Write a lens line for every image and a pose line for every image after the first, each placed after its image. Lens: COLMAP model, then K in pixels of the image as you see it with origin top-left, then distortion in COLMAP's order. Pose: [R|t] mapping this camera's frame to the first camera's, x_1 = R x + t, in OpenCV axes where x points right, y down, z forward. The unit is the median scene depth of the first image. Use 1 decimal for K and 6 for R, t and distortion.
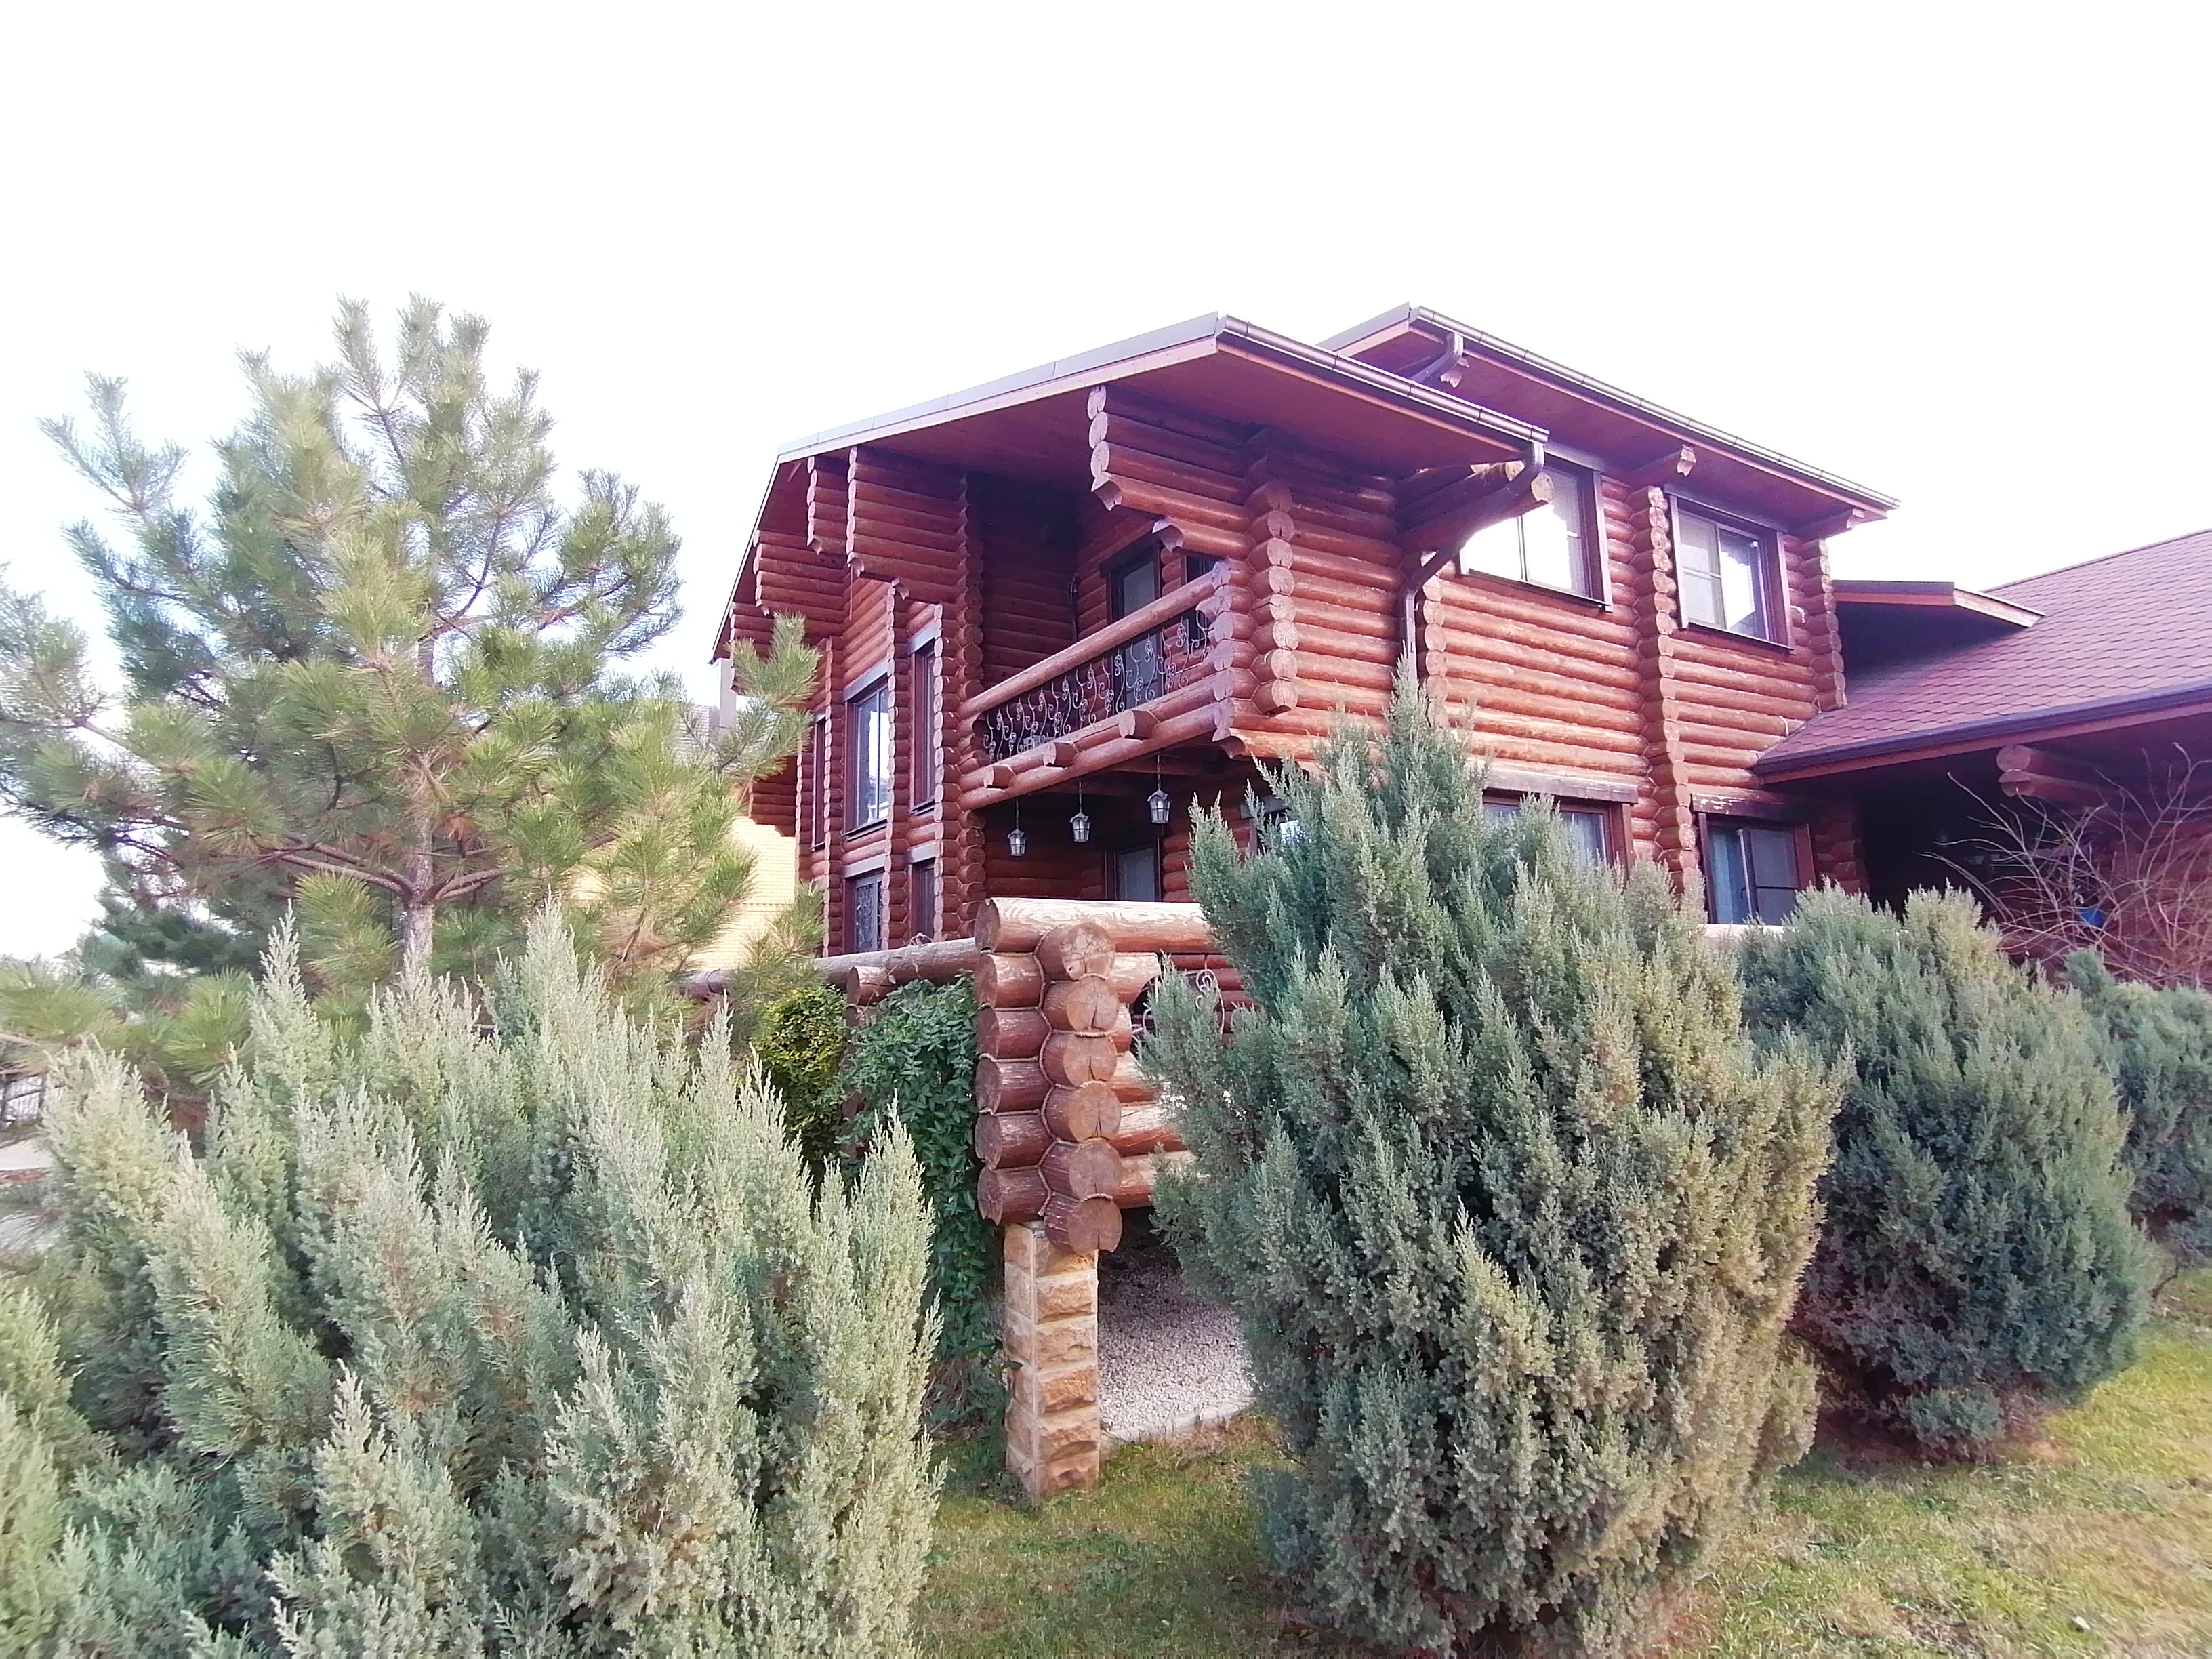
lens RADIAL K [[1123.4, 0, 1086.4], [0, 1123.4, 832.8], [0, 0, 1]] dist [0.028870, -0.026495]
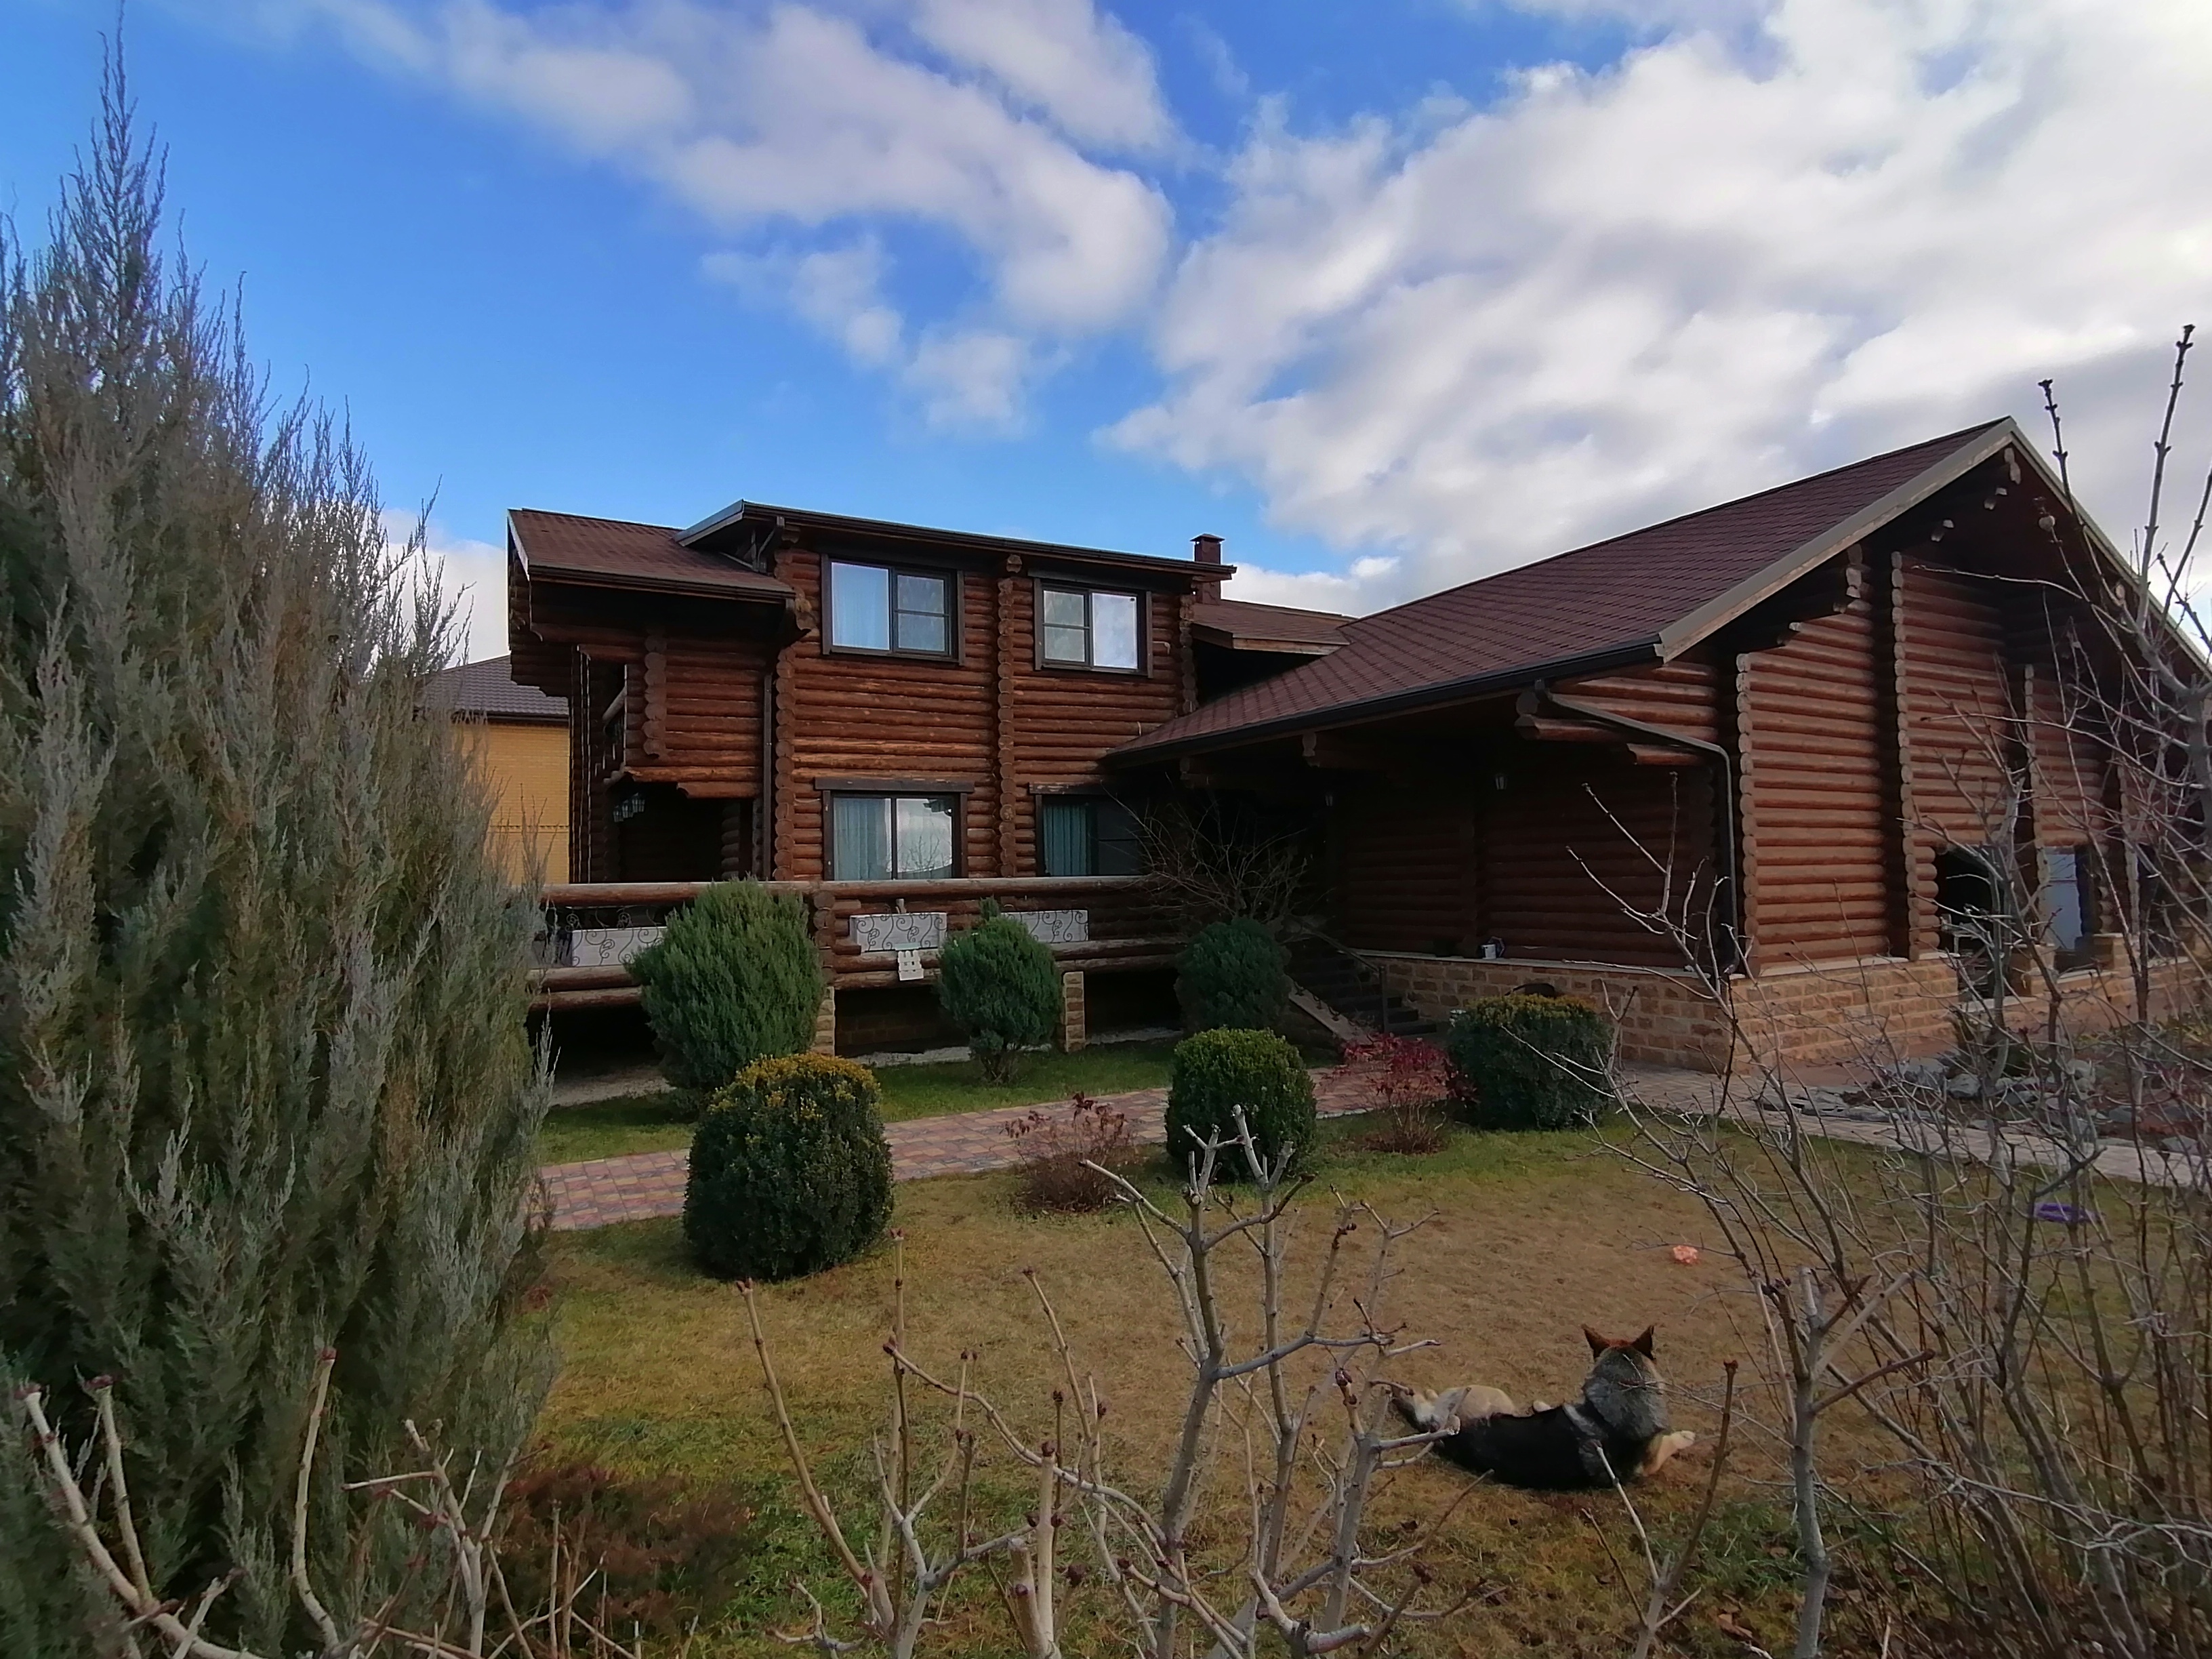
lens RADIAL K [[1118.5, 0, 1091.5], [0, 1118.5, 840.1], [0, 0, 1]] dist [0.001487, -0.000199]
pose [[0.999488, -0.008996, -0.030693, 0.740894], [0.012060, 0.994800, 0.101128, -0.121358], [0.029624, -0.101446, 0.994400, -0.570133]]
